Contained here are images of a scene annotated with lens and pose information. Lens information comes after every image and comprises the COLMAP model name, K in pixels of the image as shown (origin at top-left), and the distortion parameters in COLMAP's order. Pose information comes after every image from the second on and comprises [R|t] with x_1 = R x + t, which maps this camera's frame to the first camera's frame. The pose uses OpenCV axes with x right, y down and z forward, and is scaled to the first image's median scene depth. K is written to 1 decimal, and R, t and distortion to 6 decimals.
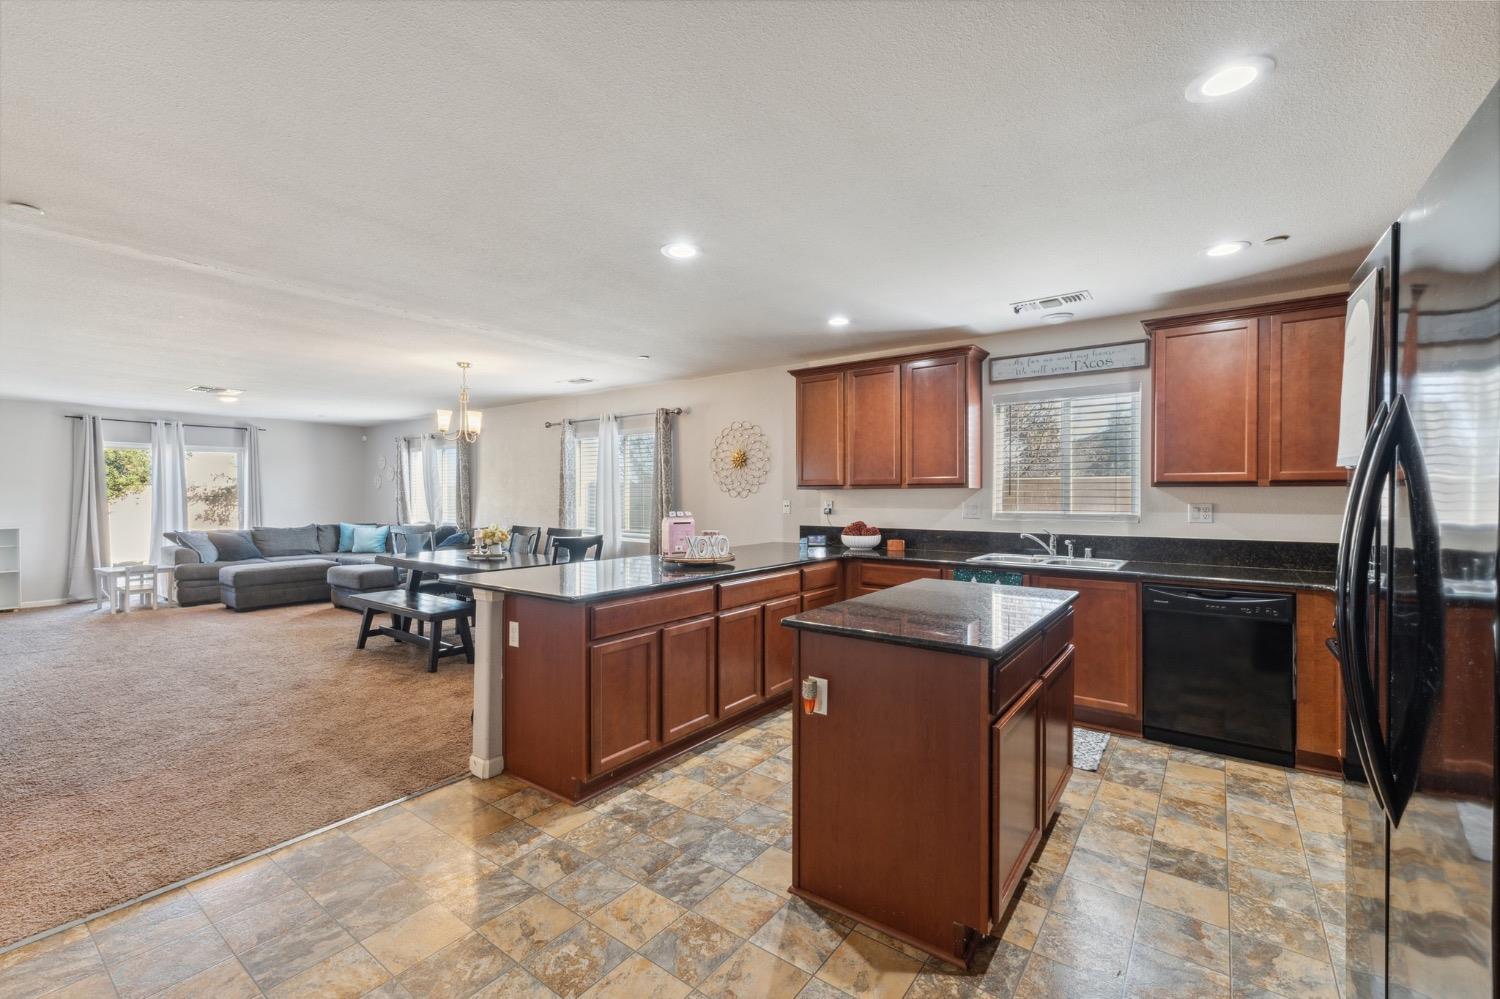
lens RADIAL K [[636.3, 0, 751.5], [0, 636.3, 494.7], [0, 0, 1]] dist [0.011684, -0.000448]
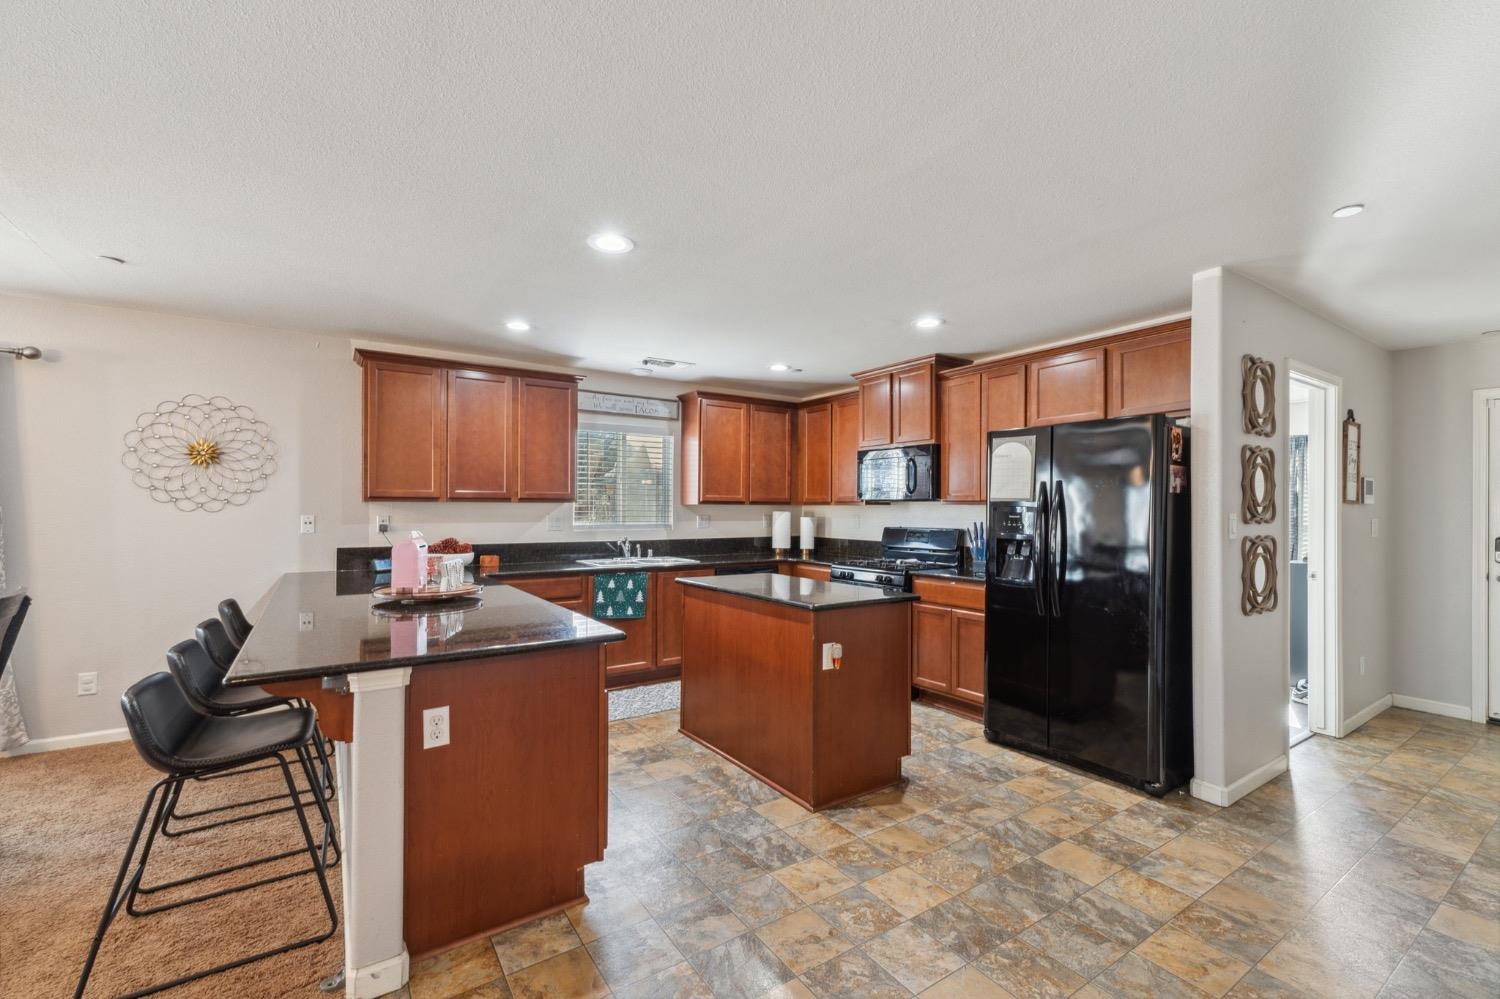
lens RADIAL K [[636.3, 0, 749.9], [0, 636.3, 503.4], [0, 0, 1]] dist [0.011684, -0.000448]
pose [[0.329953, 0.010750, 0.943936, -0.645589], [-0.003433, 0.999942, -0.010187, 0.000627], [-0.943991, 0.000121, 0.329971, 0.364605]]
